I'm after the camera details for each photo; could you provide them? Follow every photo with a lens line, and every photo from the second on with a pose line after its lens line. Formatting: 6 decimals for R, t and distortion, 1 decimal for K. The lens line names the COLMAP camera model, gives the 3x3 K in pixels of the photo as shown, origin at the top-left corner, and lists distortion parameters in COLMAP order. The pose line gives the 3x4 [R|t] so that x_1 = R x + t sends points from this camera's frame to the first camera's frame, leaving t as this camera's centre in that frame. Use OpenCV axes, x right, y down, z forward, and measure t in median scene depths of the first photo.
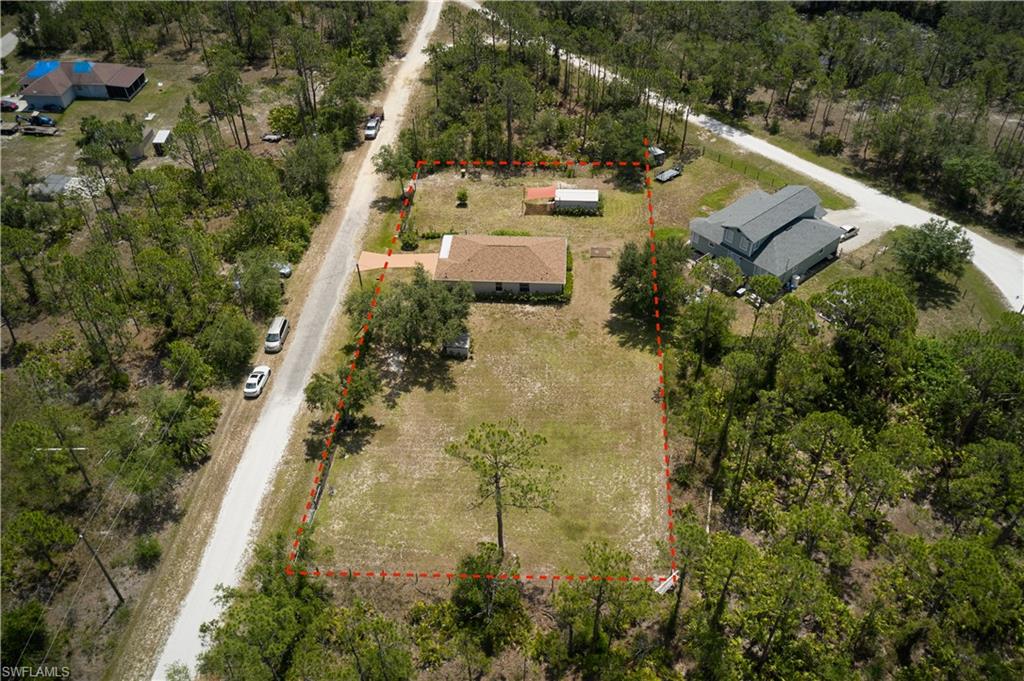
lens RADIAL K [[805.9, 0, 513.2], [0, 805.9, 339.5], [0, 0, 1]] dist [0.004685, -0.010747]
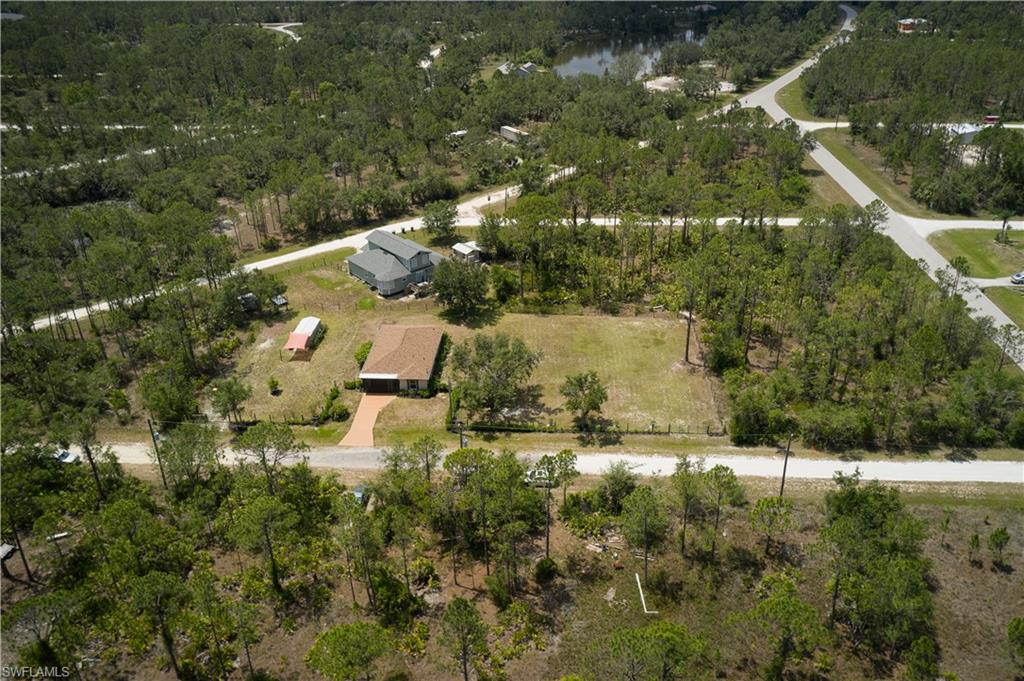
lens RADIAL K [[805.9, 0, 512.1], [0, 805.9, 340.4], [0, 0, 1]] dist [0.004685, -0.010747]
pose [[-0.013896, -0.450425, 0.892706, -1.103494], [0.674690, 0.654694, 0.340835, -0.422123], [-0.737970, 0.607036, 0.294800, 0.565129]]
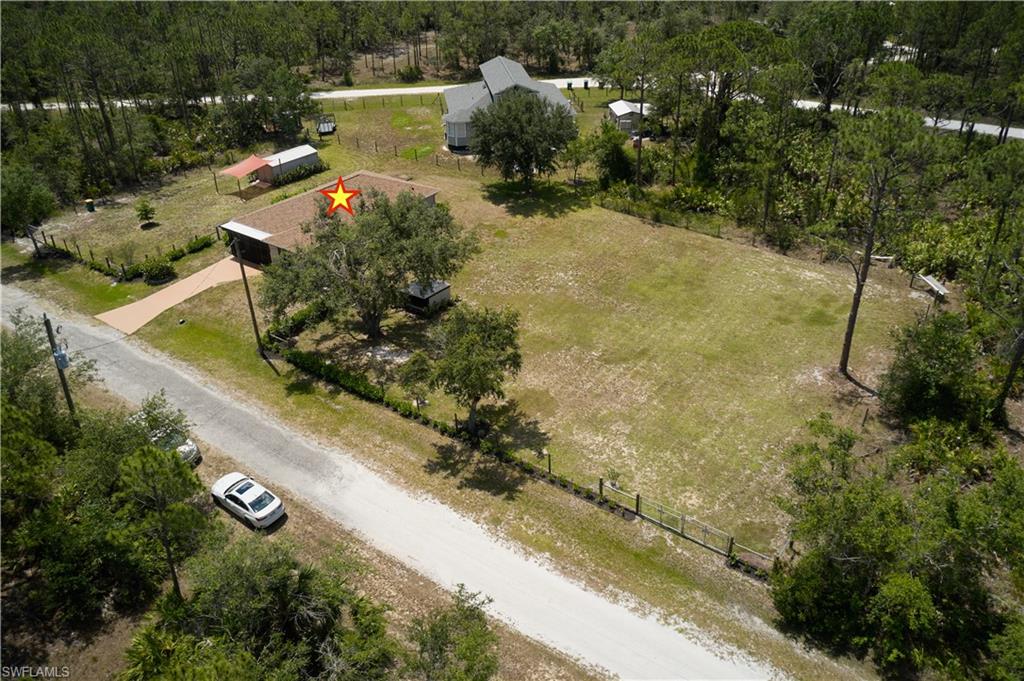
lens RADIAL K [[805.9, 0, 518.2], [0, 805.9, 338.4], [0, 0, 1]] dist [0.004685, -0.010747]
pose [[0.525407, -0.423166, 0.738158, -0.500374], [0.566720, 0.821152, 0.067363, 0.030752], [-0.634646, 0.382936, 0.671256, 0.526705]]
